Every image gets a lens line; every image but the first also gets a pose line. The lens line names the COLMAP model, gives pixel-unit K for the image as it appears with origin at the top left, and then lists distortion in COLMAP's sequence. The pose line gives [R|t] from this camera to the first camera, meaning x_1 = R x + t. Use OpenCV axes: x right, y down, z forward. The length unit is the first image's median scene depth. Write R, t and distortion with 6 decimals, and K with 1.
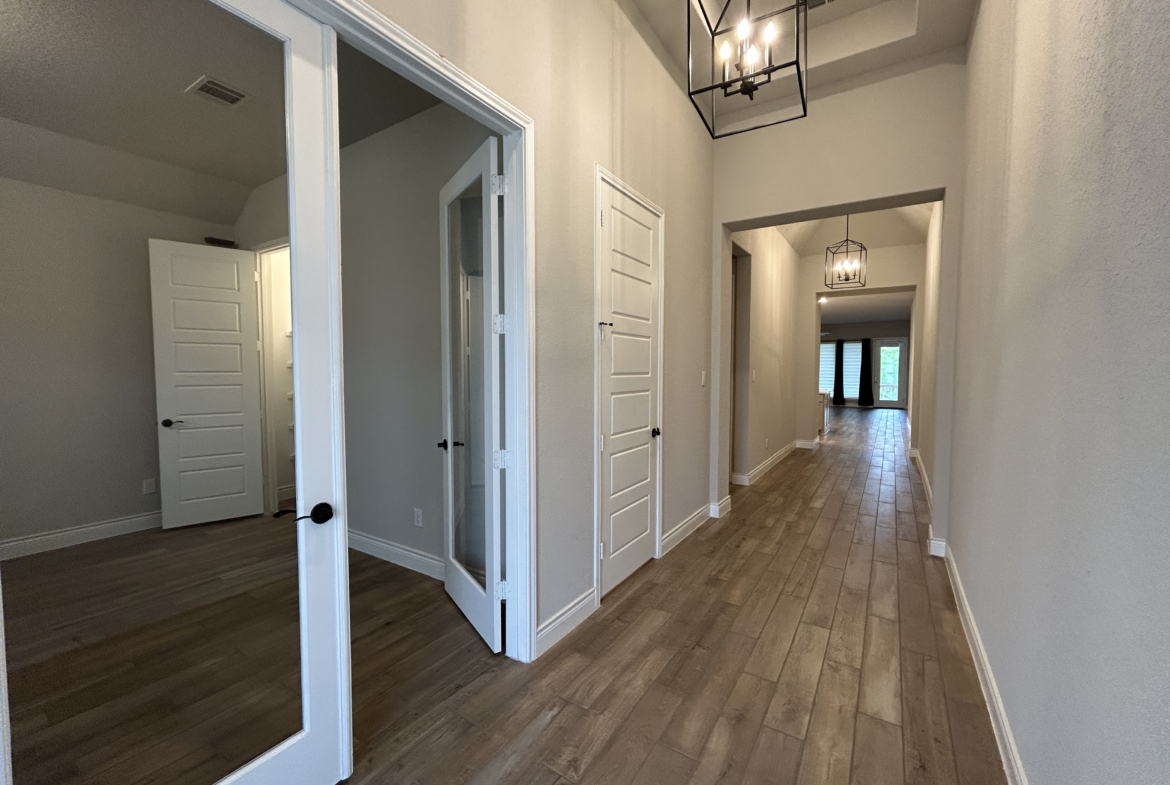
lens RADIAL K [[475.2, 0, 585.2], [0, 475.2, 394.5], [0, 0, 1]] dist [-0.003750, 0.001345]
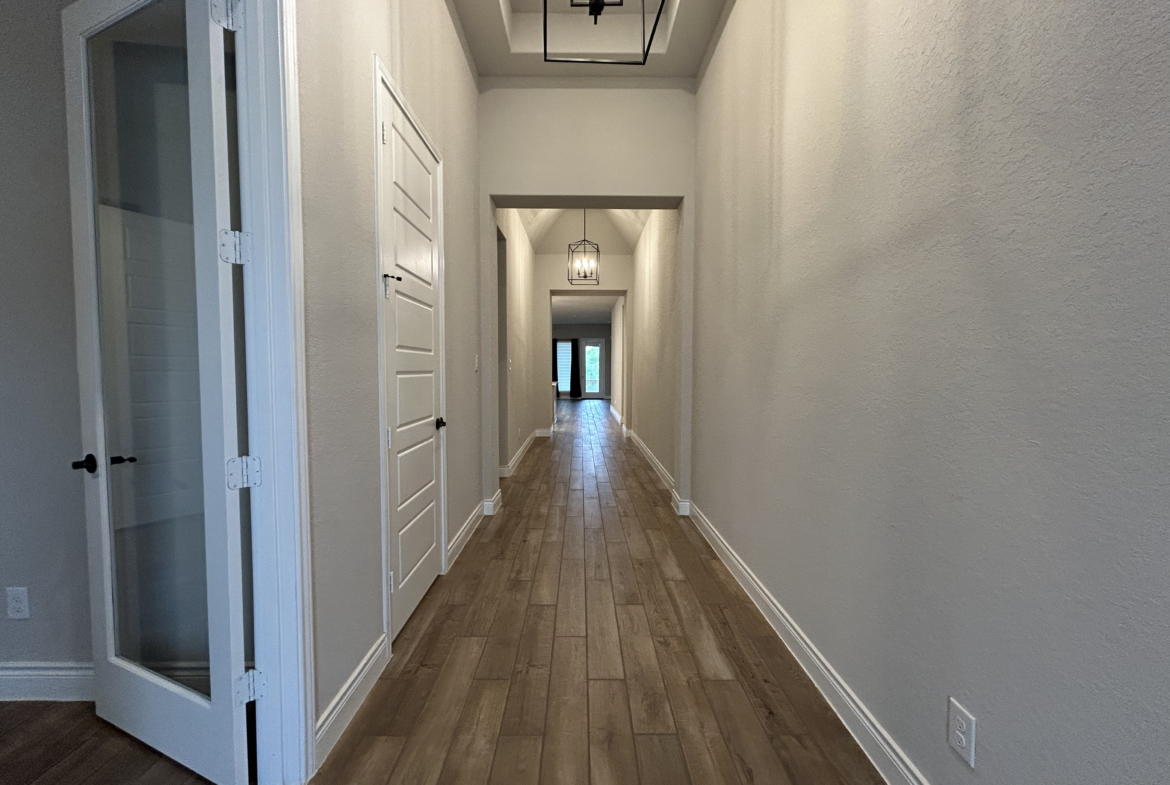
lens RADIAL K [[475.2, 0, 587.9], [0, 475.2, 392.7], [0, 0, 1]] dist [-0.003750, 0.001345]
pose [[0.834704, -0.027138, 0.550030, -0.105547], [0.027630, 0.999591, 0.007388, 0.032371], [-0.550005, 0.009030, 0.835112, 0.192768]]
